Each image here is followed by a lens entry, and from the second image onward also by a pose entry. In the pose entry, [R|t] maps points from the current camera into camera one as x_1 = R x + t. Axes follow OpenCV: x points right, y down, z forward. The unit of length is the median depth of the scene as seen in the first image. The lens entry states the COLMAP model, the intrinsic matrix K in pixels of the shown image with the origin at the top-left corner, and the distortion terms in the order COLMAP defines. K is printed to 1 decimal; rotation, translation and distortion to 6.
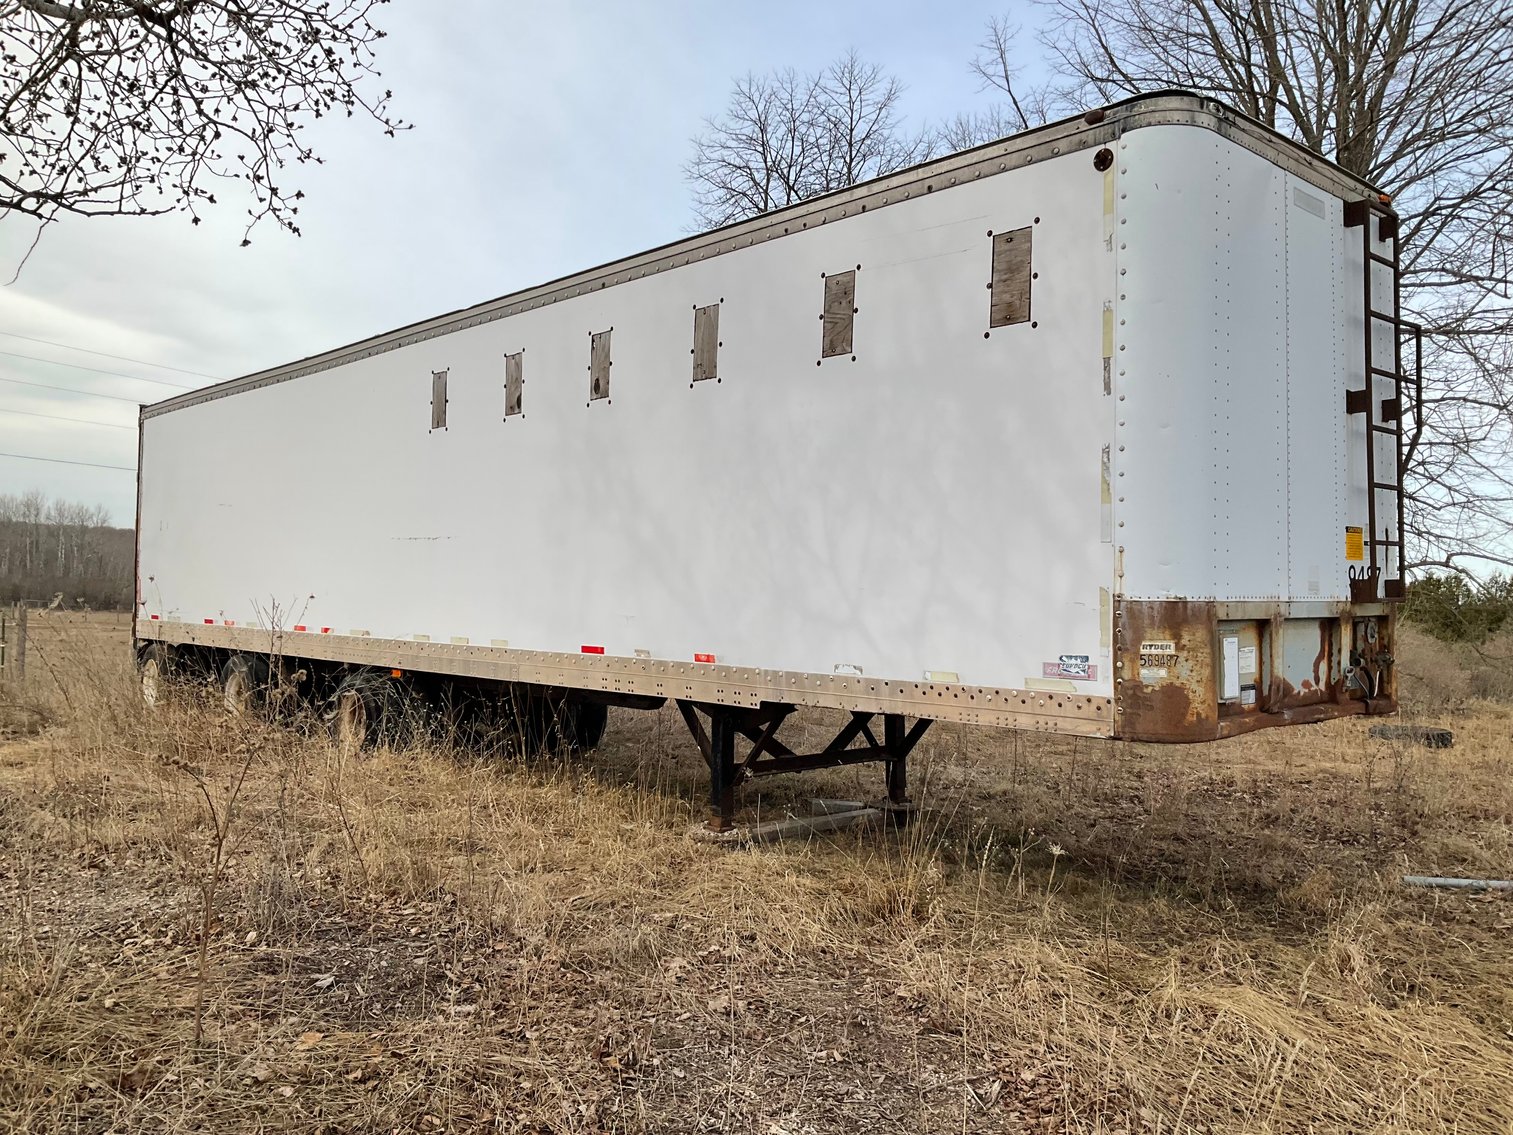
lens RADIAL K [[1253.1, 0, 756.5], [0, 1253.1, 567.5], [0, 0, 1]] dist [0.125065, -0.296952]
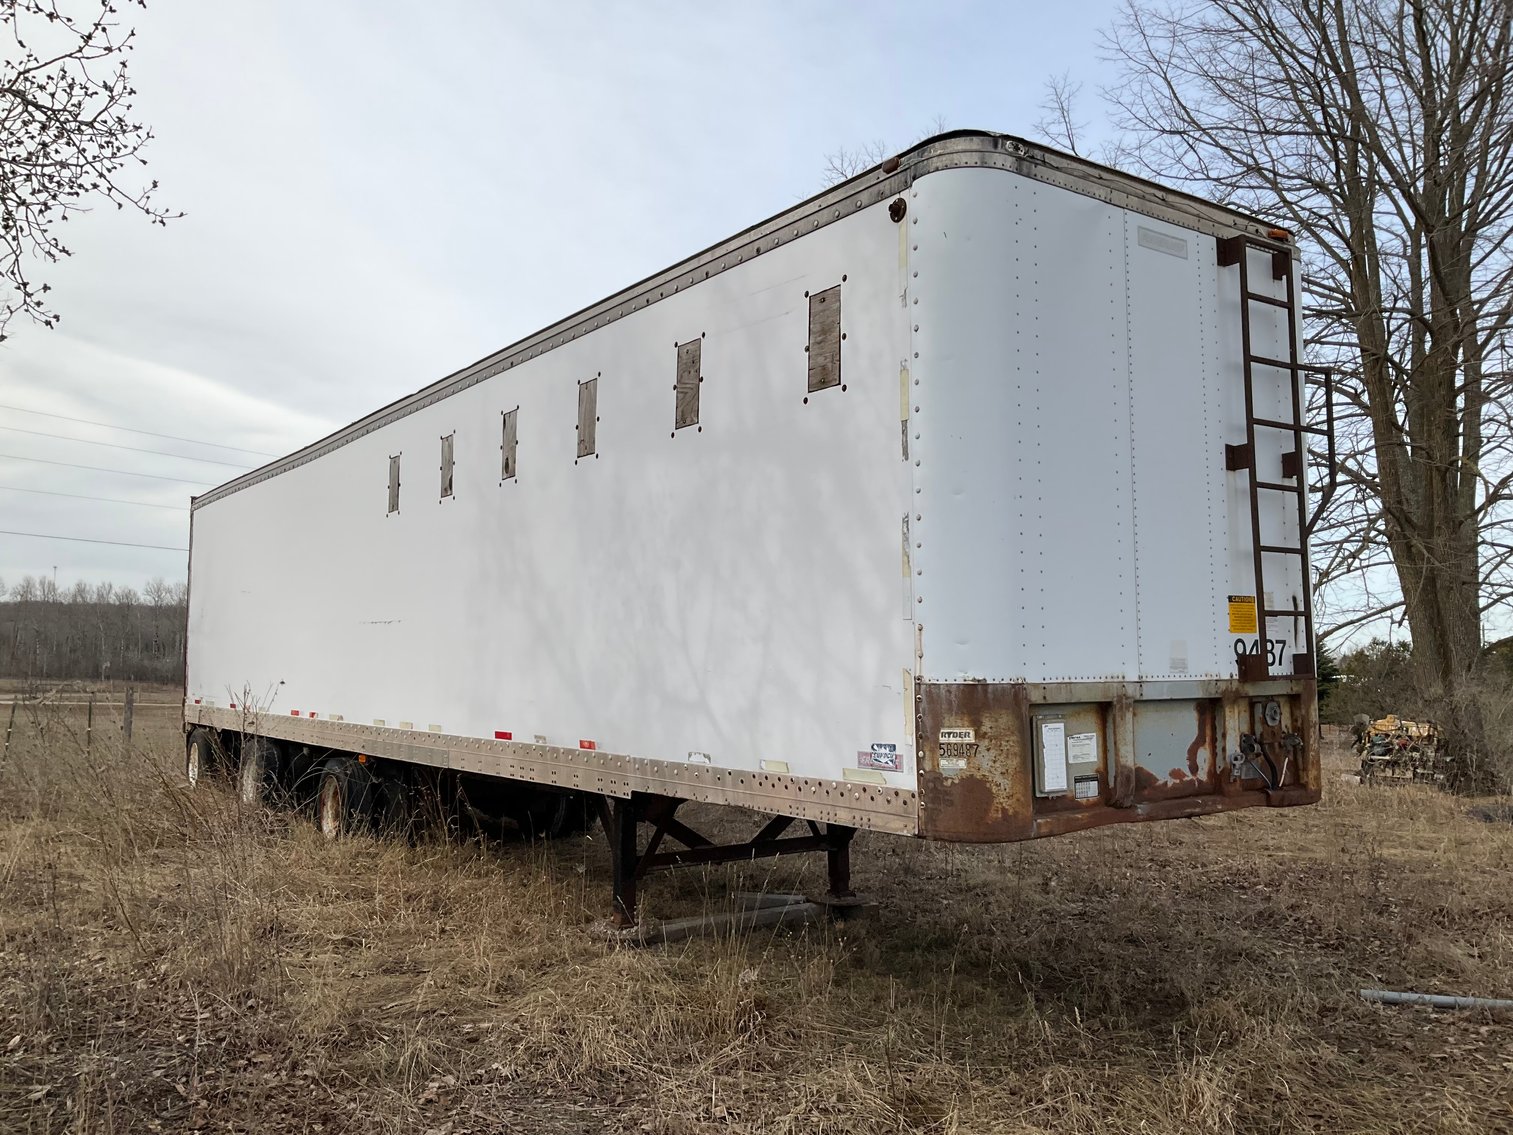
lens RADIAL K [[1253.1, 0, 756.5], [0, 1253.1, 567.5], [0, 0, 1]] dist [0.125065, -0.296952]
pose [[0.992086, -0.023340, -0.123372, 0.265314], [0.016298, 0.998196, -0.057780, -0.006435], [0.124498, 0.055312, 0.990677, 0.075920]]
